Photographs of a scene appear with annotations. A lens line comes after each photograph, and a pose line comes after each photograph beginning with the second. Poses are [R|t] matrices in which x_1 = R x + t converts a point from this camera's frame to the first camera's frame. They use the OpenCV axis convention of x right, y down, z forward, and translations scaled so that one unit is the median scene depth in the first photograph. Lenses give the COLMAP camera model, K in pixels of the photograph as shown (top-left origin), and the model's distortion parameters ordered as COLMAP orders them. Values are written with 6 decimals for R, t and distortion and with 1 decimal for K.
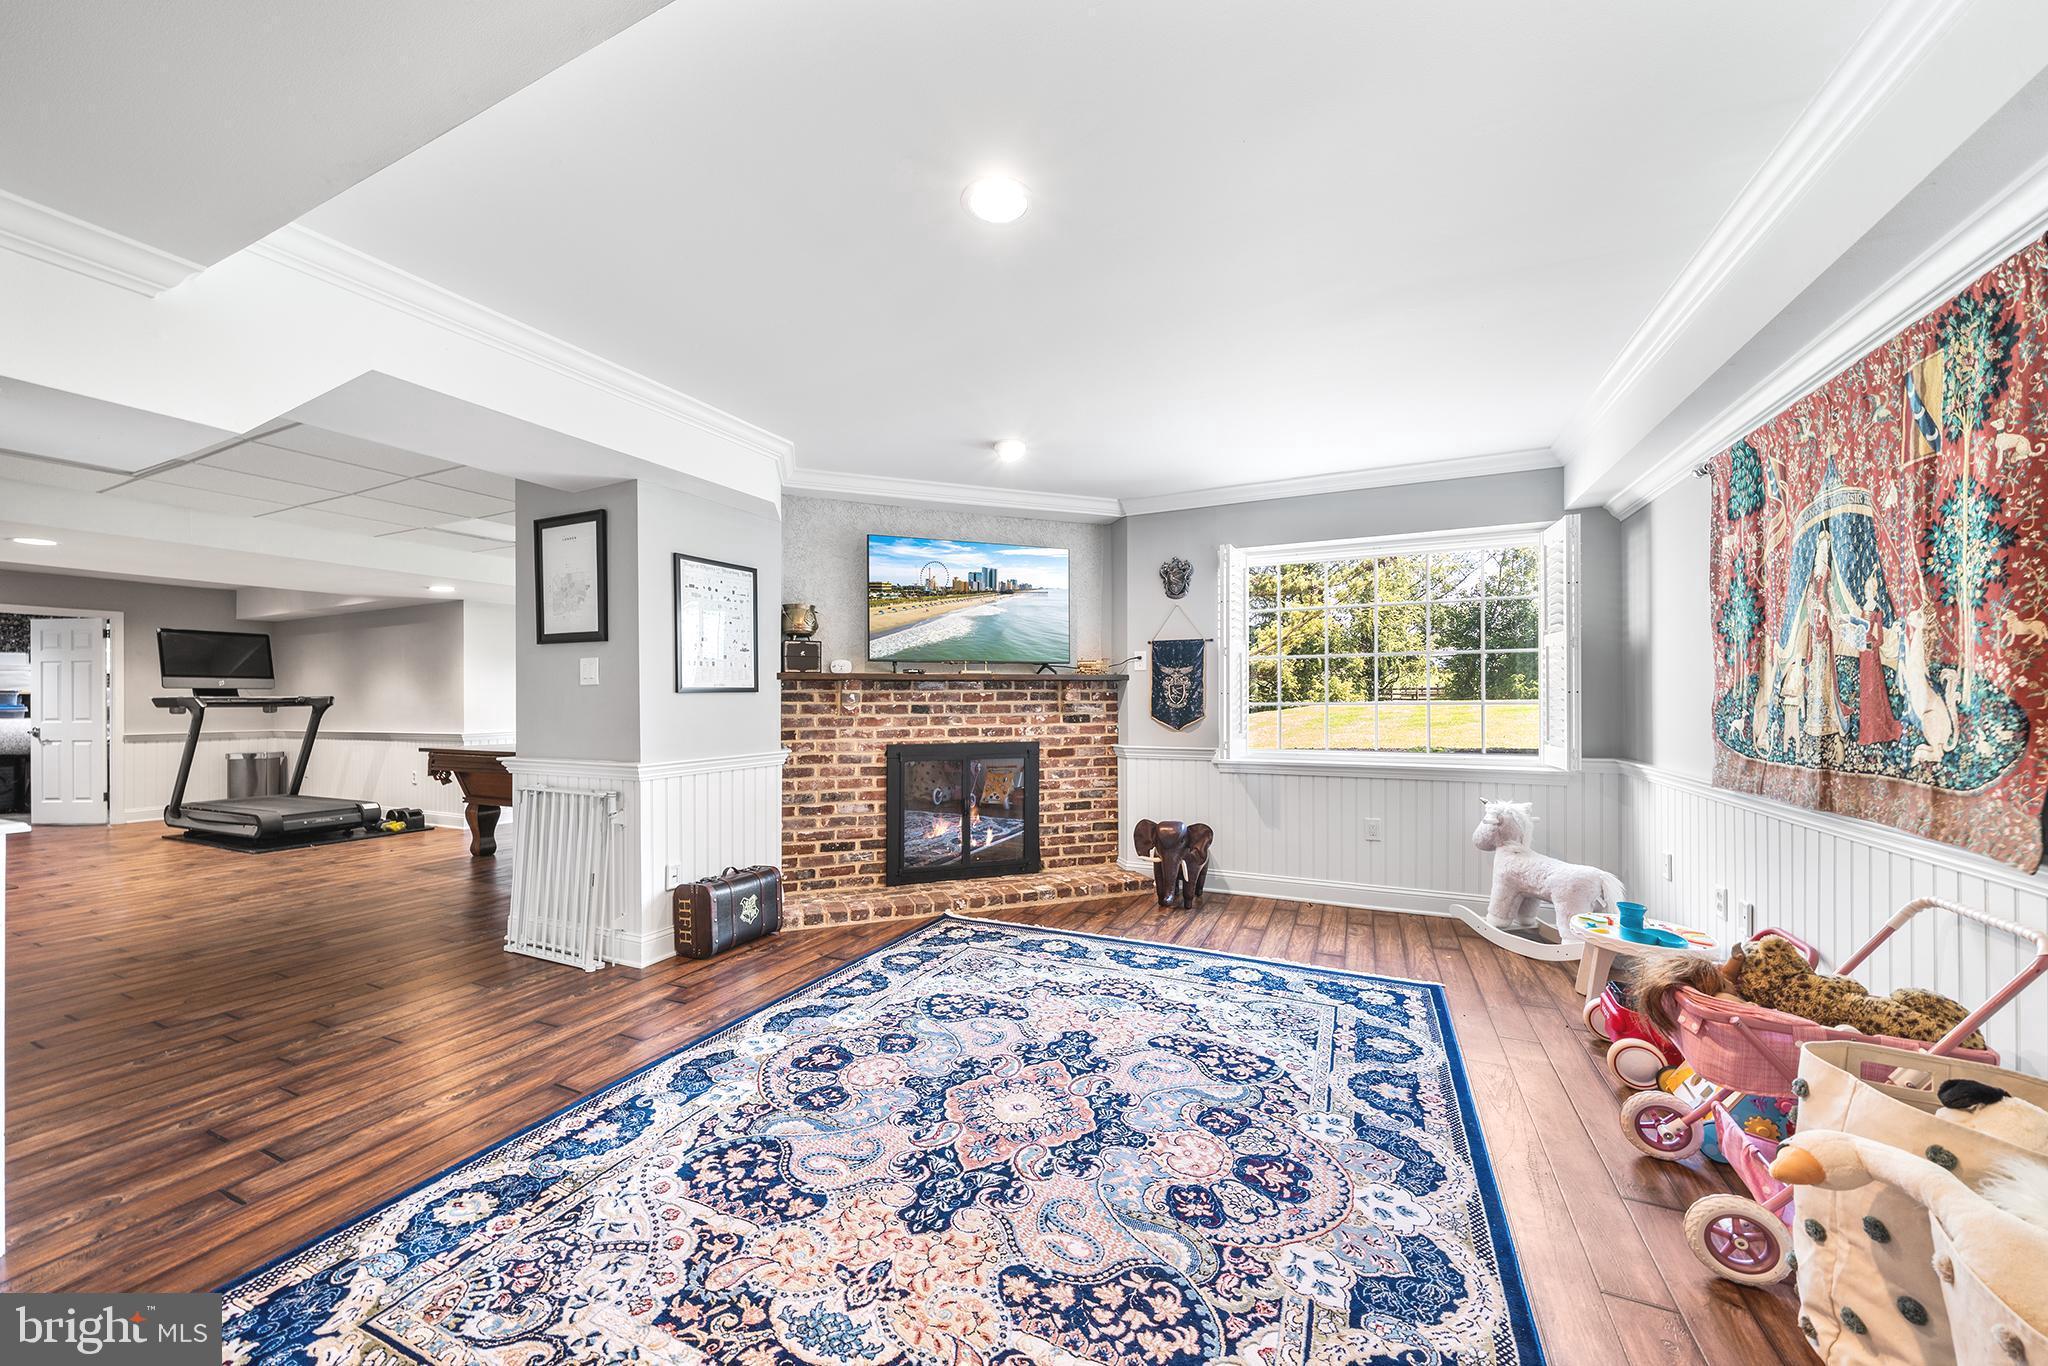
lens RADIAL K [[715.0, 0, 1023.5], [0, 715.0, 692.3], [0, 0, 1]] dist [0.000700, -0.002308]
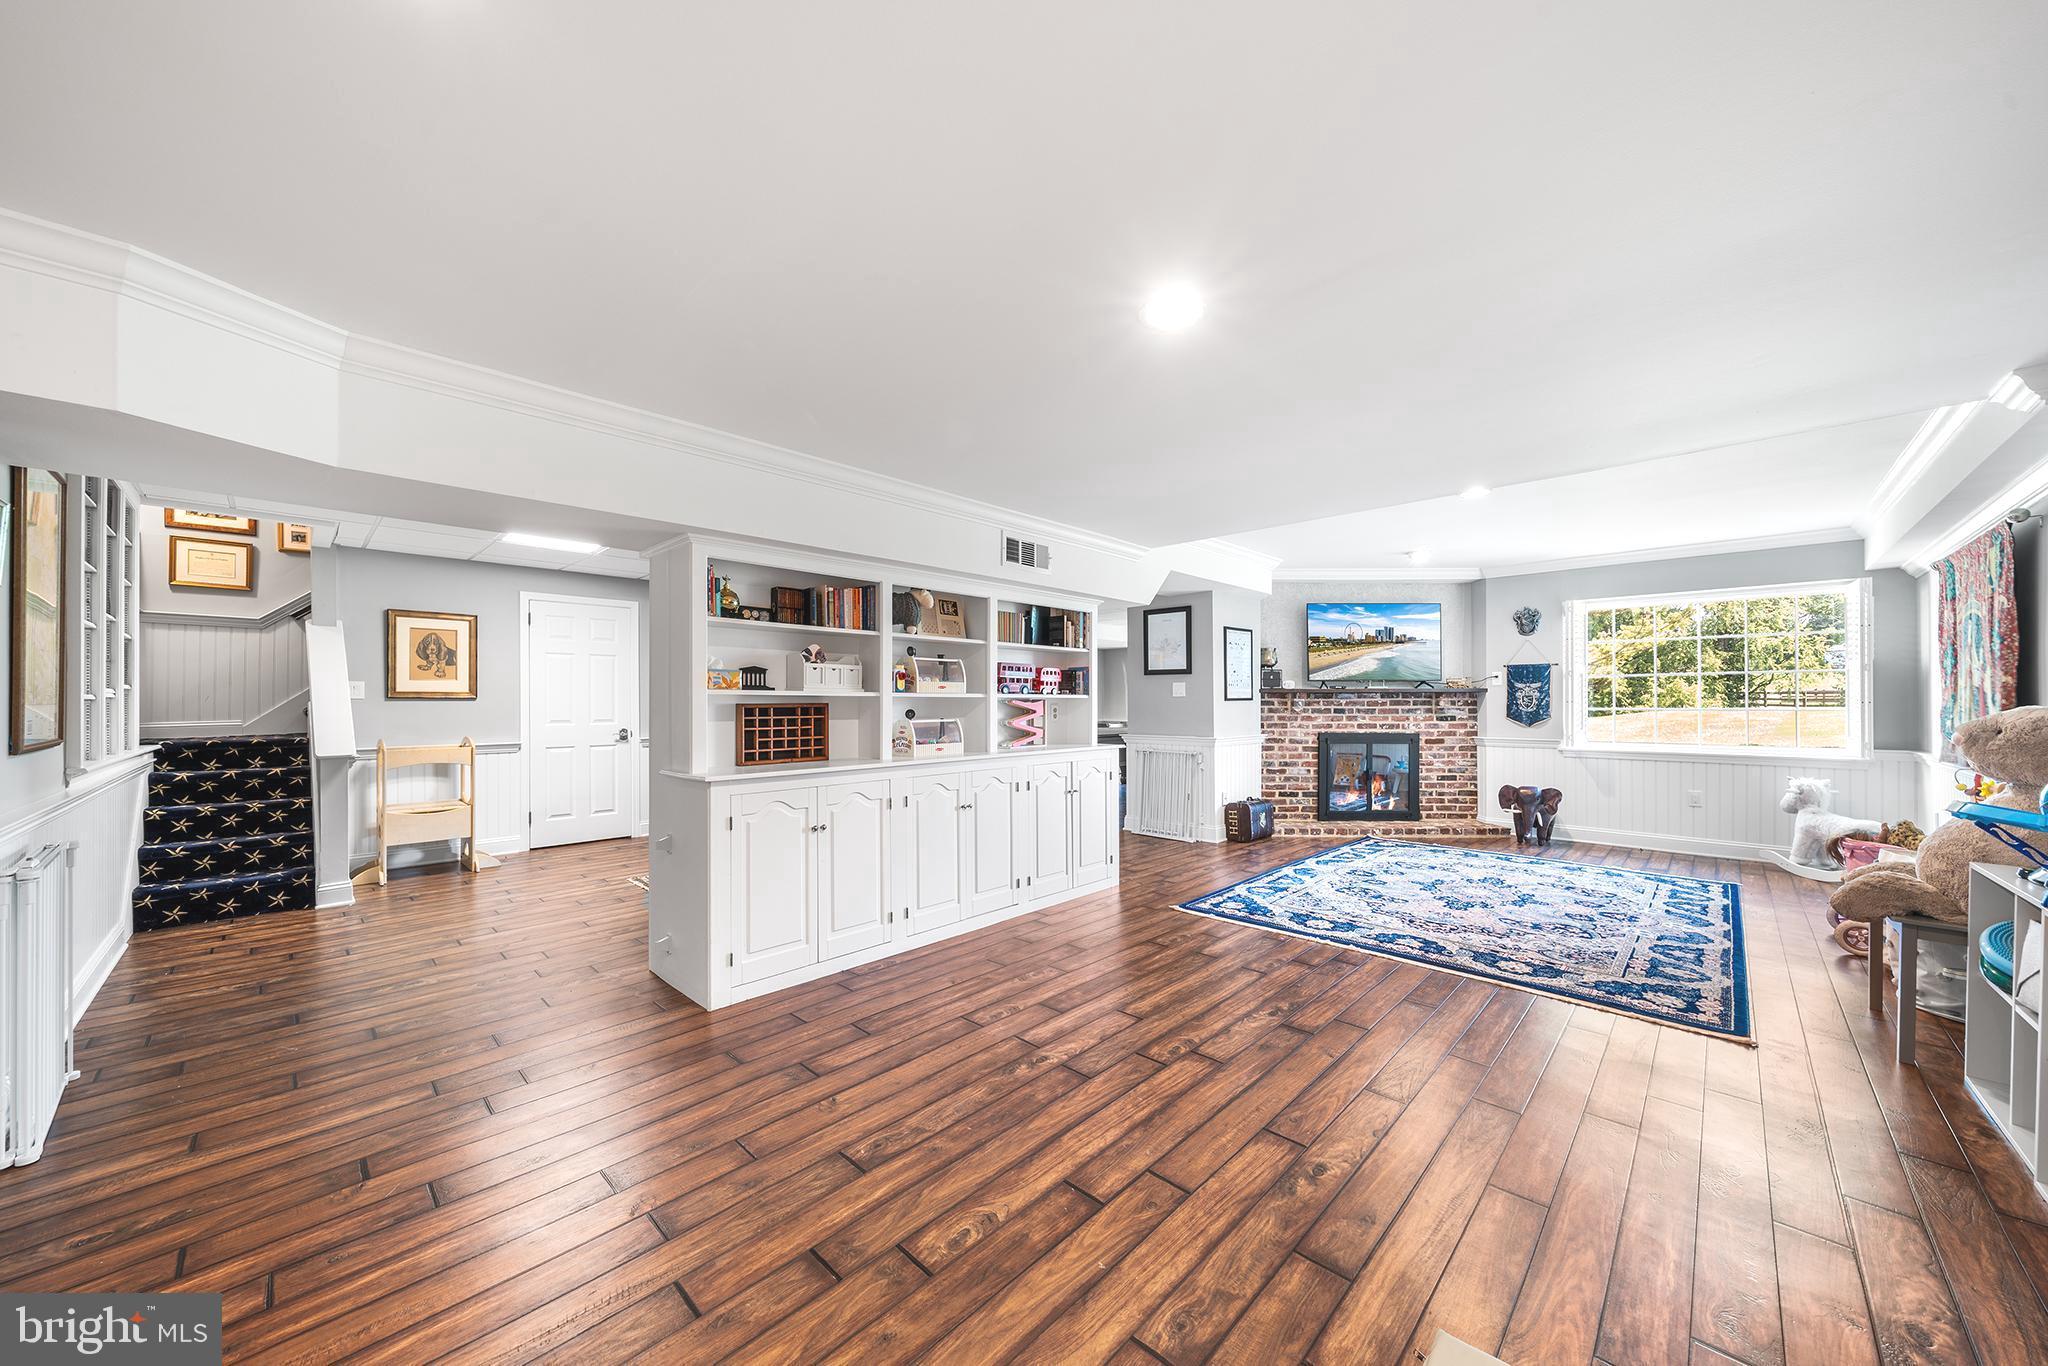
lens RADIAL K [[715.0, 0, 1023.5], [0, 715.0, 692.3], [0, 0, 1]] dist [0.000700, -0.002308]
pose [[0.944232, -0.000392, -0.329281, -0.295087], [-0.000925, 0.999992, -0.003842, -0.011500], [0.329280, 0.003932, 0.944224, -0.757491]]
